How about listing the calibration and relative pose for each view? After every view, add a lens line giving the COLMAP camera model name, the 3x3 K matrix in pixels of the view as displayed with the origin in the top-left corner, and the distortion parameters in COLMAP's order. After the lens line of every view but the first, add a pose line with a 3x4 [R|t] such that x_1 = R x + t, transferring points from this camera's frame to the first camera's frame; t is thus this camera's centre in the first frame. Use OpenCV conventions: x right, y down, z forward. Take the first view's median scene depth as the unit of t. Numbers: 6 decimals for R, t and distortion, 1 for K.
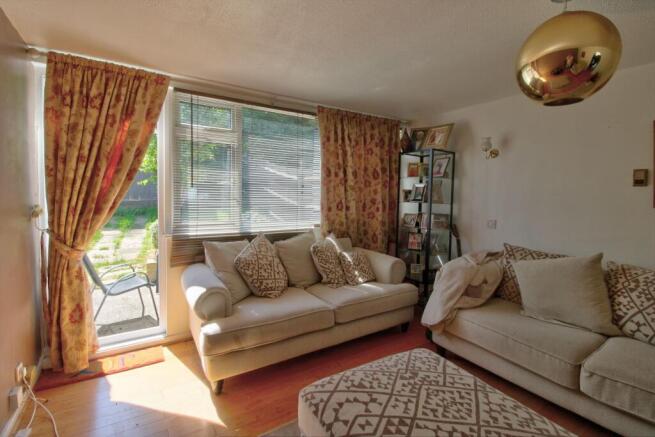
lens RADIAL K [[301.8, 0, 334.0], [0, 301.8, 208.4], [0, 0, 1]] dist [-0.002478, -0.011831]
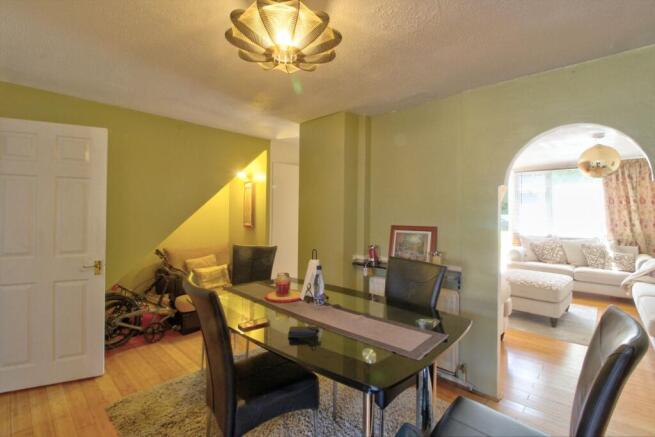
lens RADIAL K [[301.8, 0, 333.9], [0, 301.8, 208.7], [0, 0, 1]] dist [-0.002478, -0.011831]
pose [[0.244600, -0.028491, -0.969205, 1.752393], [-0.050960, 0.997809, -0.042193, 0.088336], [0.968284, 0.059712, 0.242612, -1.178849]]
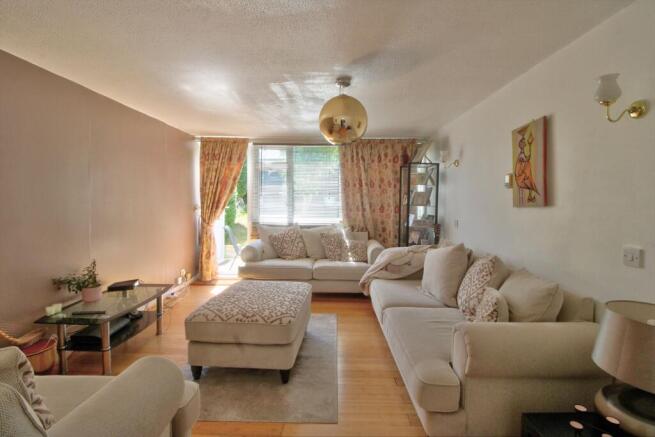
lens RADIAL K [[301.8, 0, 332.4], [0, 301.8, 208.1], [0, 0, 1]] dist [-0.002478, -0.011831]
pose [[0.830819, 0.006613, -0.556504, 1.117691], [-0.023084, 0.999478, -0.022587, 0.043174], [0.556064, 0.031612, 0.830538, -0.332627]]
